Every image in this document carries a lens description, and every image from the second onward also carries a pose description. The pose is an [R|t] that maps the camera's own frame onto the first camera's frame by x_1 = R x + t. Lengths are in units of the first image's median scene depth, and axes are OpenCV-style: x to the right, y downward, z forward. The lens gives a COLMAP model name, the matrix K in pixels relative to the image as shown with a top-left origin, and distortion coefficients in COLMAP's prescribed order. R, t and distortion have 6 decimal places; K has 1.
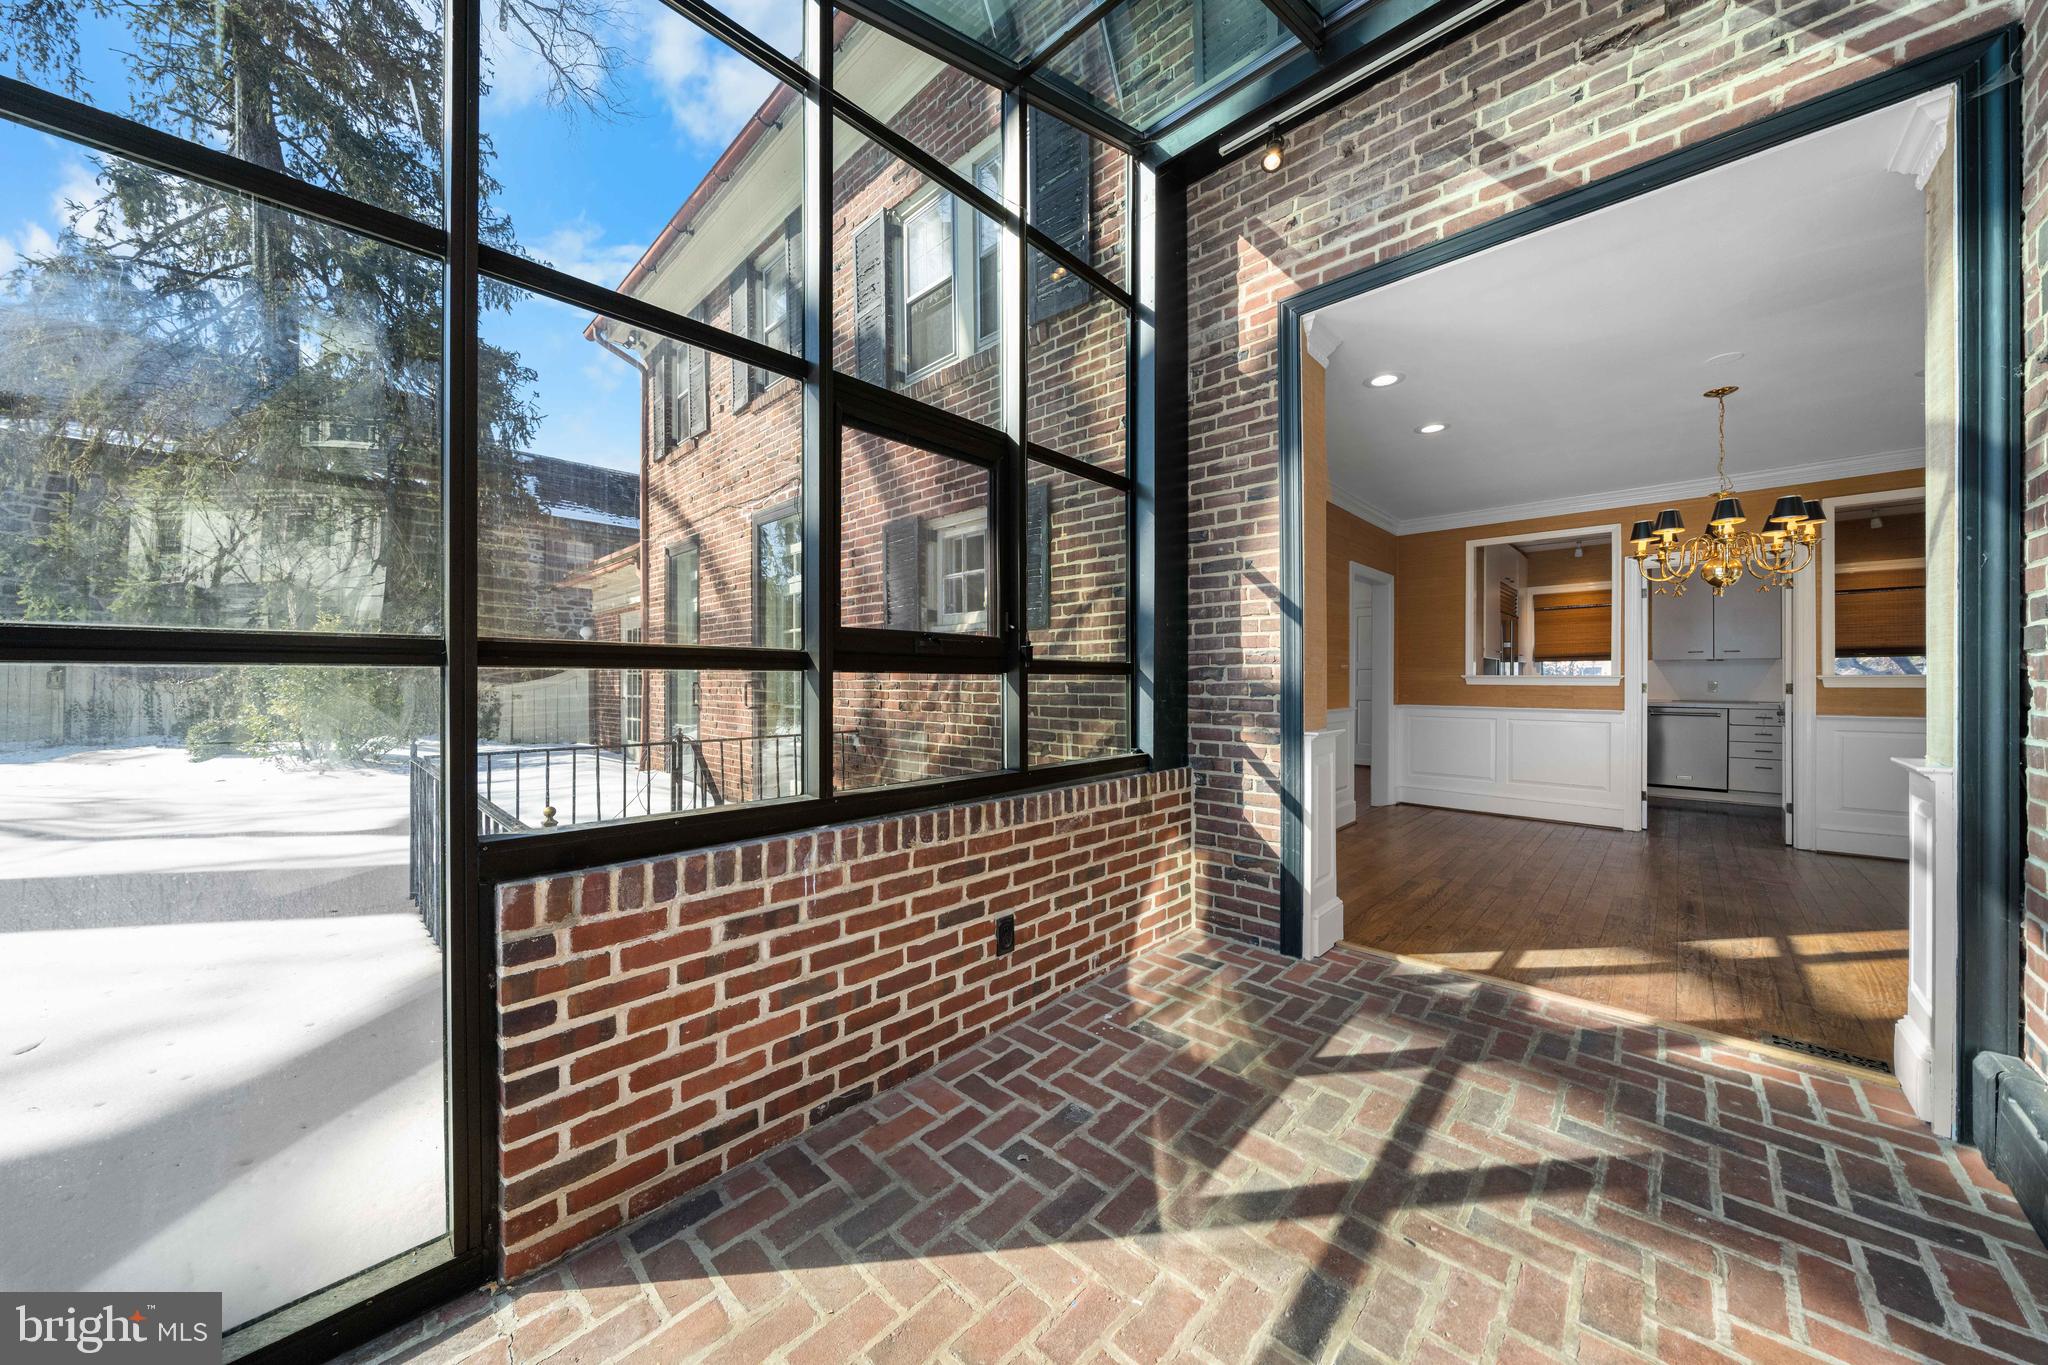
lens RADIAL K [[717.6, 0, 1018.8], [0, 717.6, 688.4], [0, 0, 1]] dist [-0.002172, -0.000191]
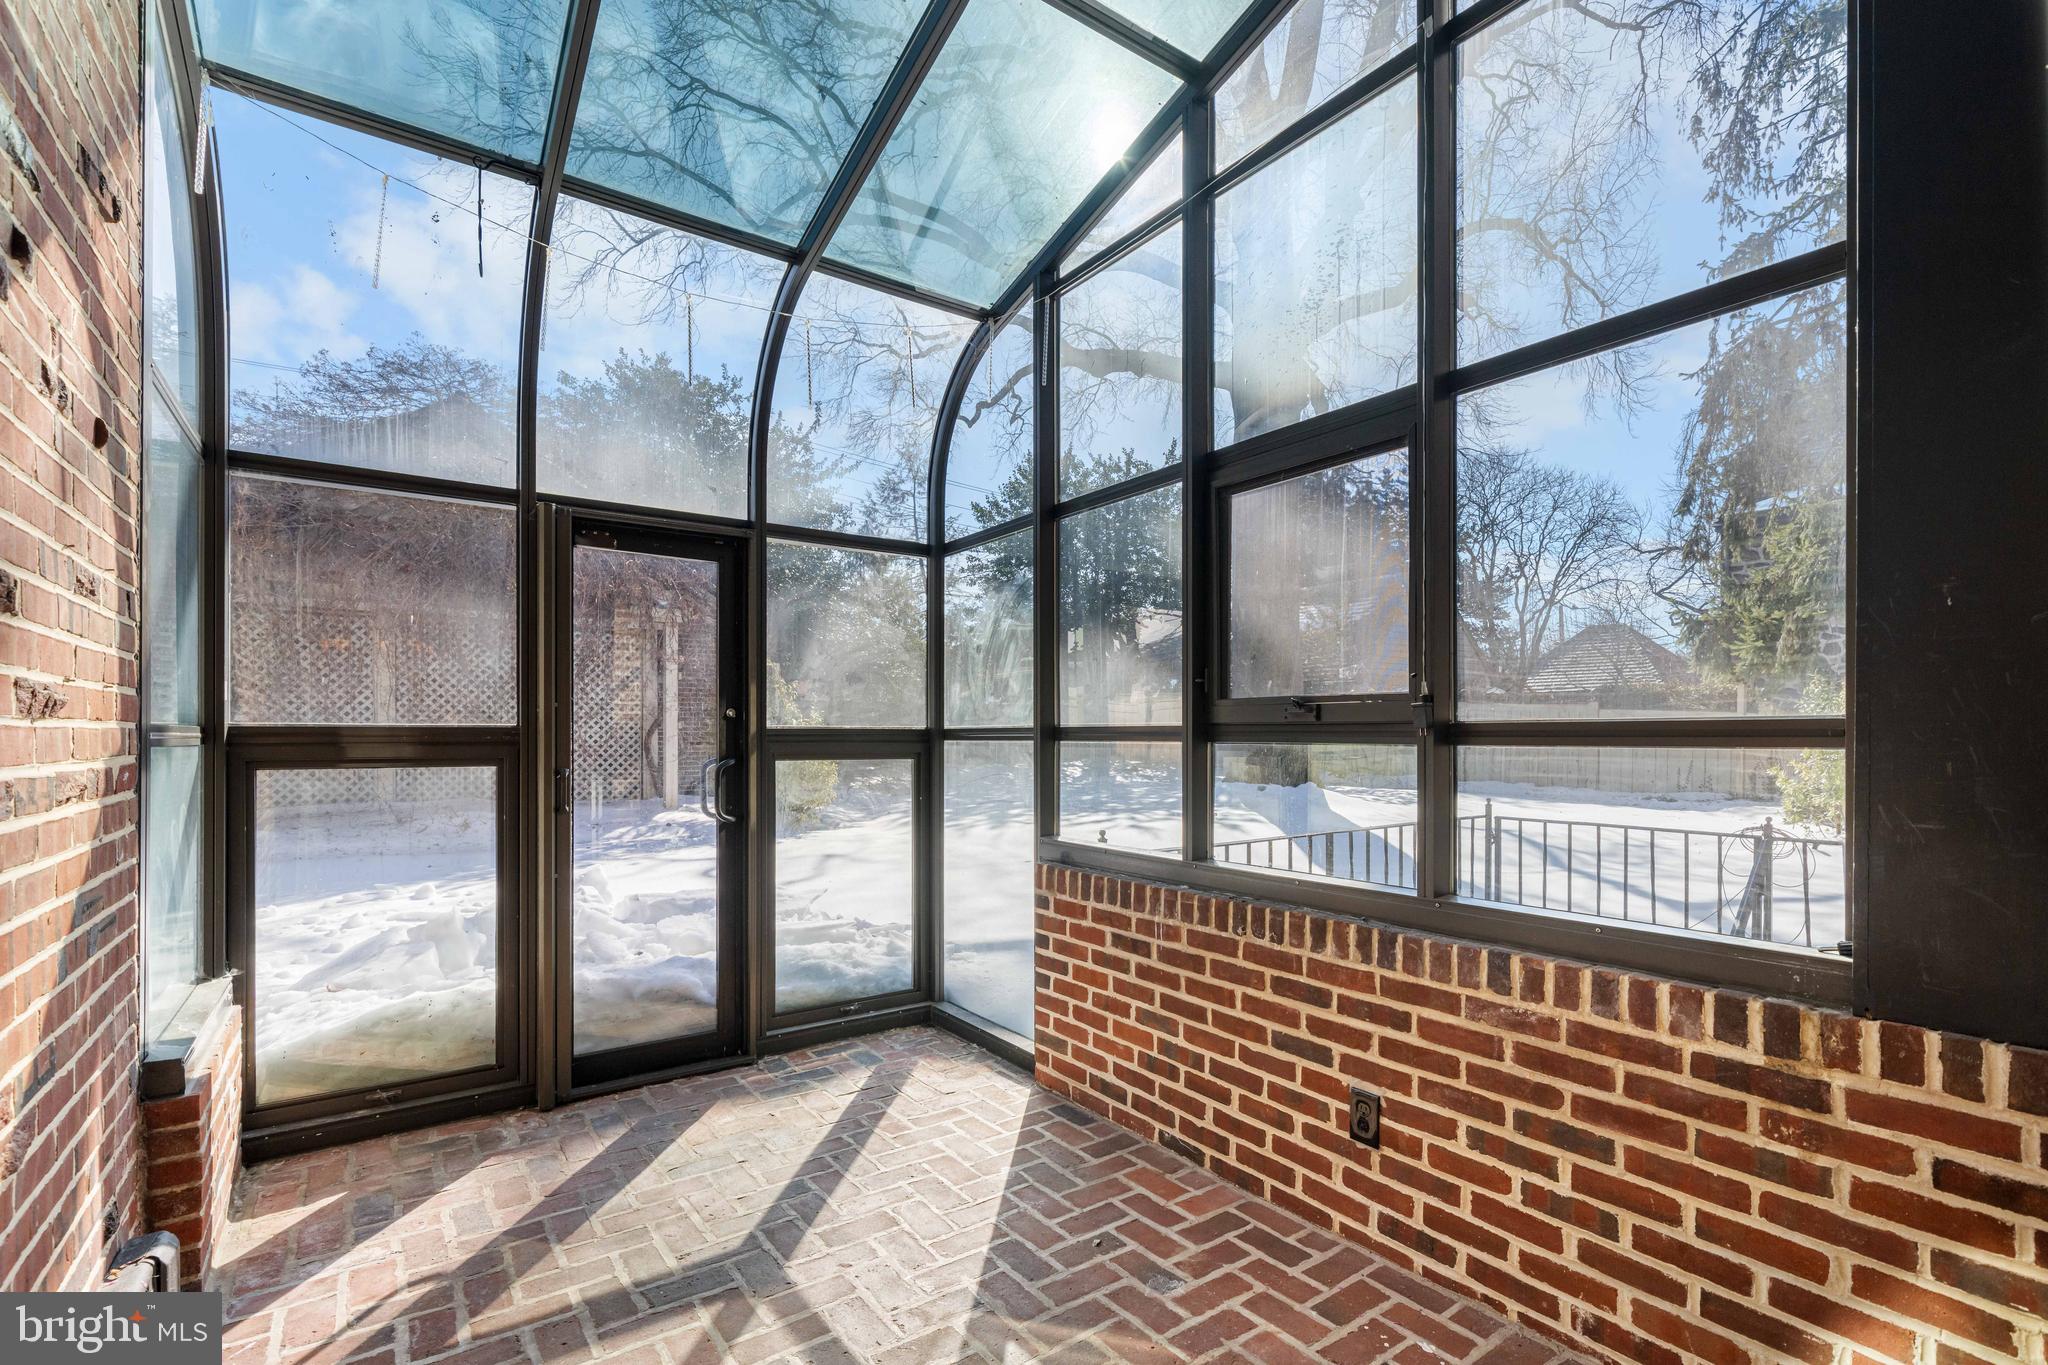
lens RADIAL K [[878.2, 0, 1034.9], [0, 878.2, 740.0], [0, 0, 1]] dist [-0.001154, 0.000070]
pose [[-0.178894, 0.002584, -0.983865, 0.941150], [-0.009708, 0.999943, 0.004391, -0.029432], [0.983820, 0.010337, -0.178859, 0.881791]]
